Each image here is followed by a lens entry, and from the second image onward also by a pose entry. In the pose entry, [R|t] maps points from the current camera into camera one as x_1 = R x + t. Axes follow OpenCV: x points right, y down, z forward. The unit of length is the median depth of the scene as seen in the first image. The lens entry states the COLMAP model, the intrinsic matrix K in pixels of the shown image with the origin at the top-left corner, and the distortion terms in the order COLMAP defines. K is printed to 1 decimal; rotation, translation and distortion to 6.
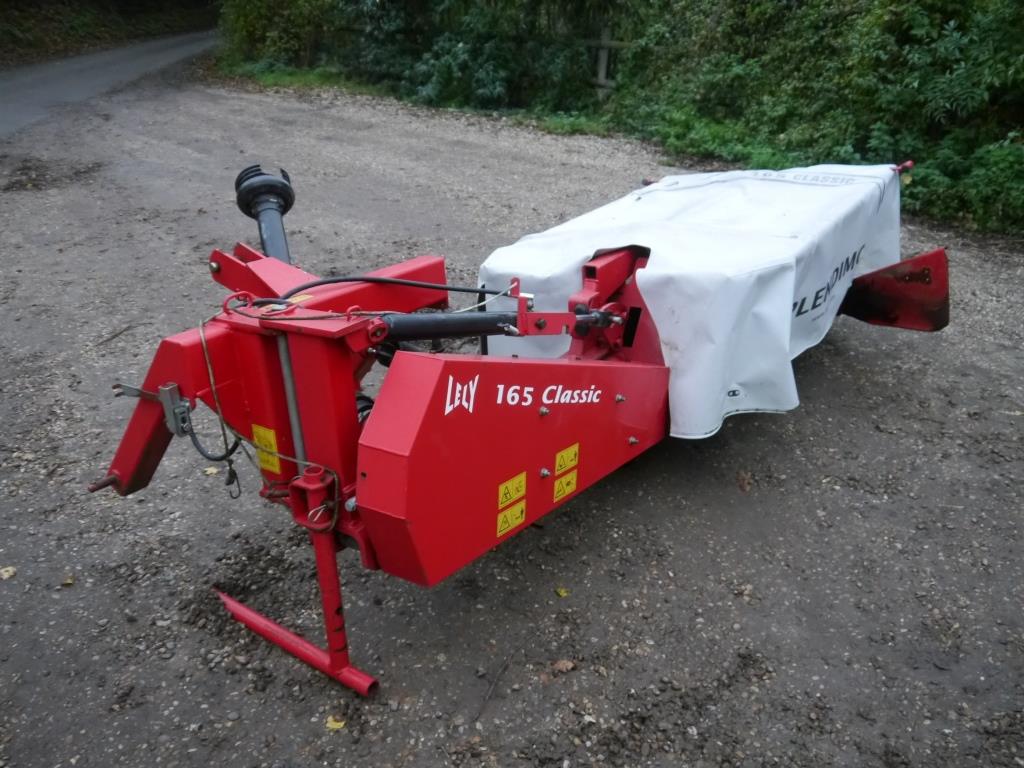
lens RADIAL K [[877.3, 0, 512.0], [0, 877.3, 384.0], [0, 0, 1]] dist [-0.046338, 0.040625]
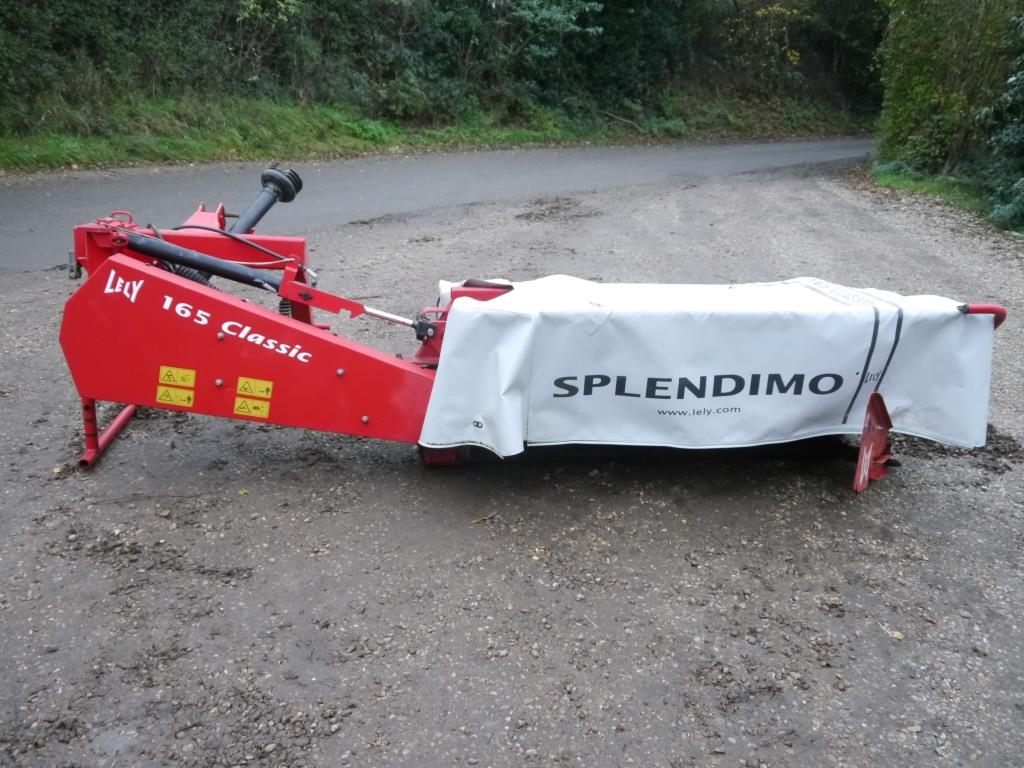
lens RADIAL K [[909.8, 0, 512.0], [0, 909.8, 384.0], [0, 0, 1]] dist [-0.018191, 0.003093]
pose [[0.651472, 0.281794, -0.704398, 1.137962], [-0.363961, 0.930729, 0.035724, -0.097863], [0.665670, 0.233100, 0.708906, 0.249801]]
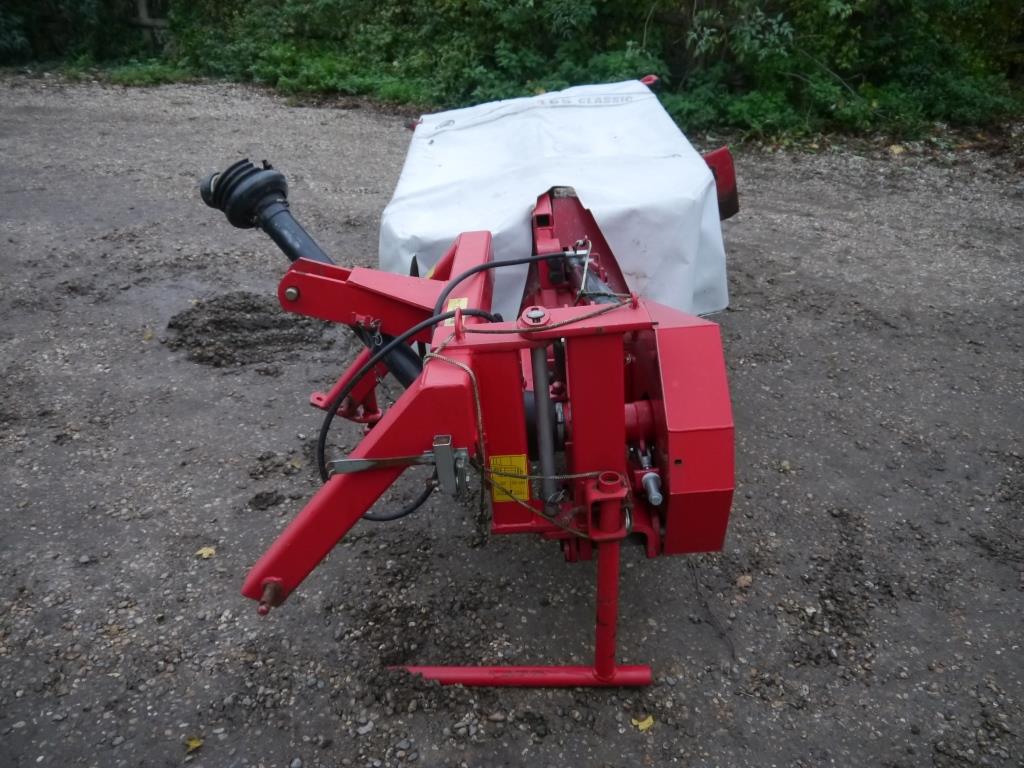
lens RADIAL K [[877.3, 0, 512.0], [0, 877.3, 384.0], [0, 0, 1]] dist [-0.046338, 0.040625]
pose [[0.815741, -0.275149, 0.508783, -0.540108], [0.235380, 0.961395, 0.142532, -0.108581], [-0.528359, 0.003488, 0.849014, 0.195926]]
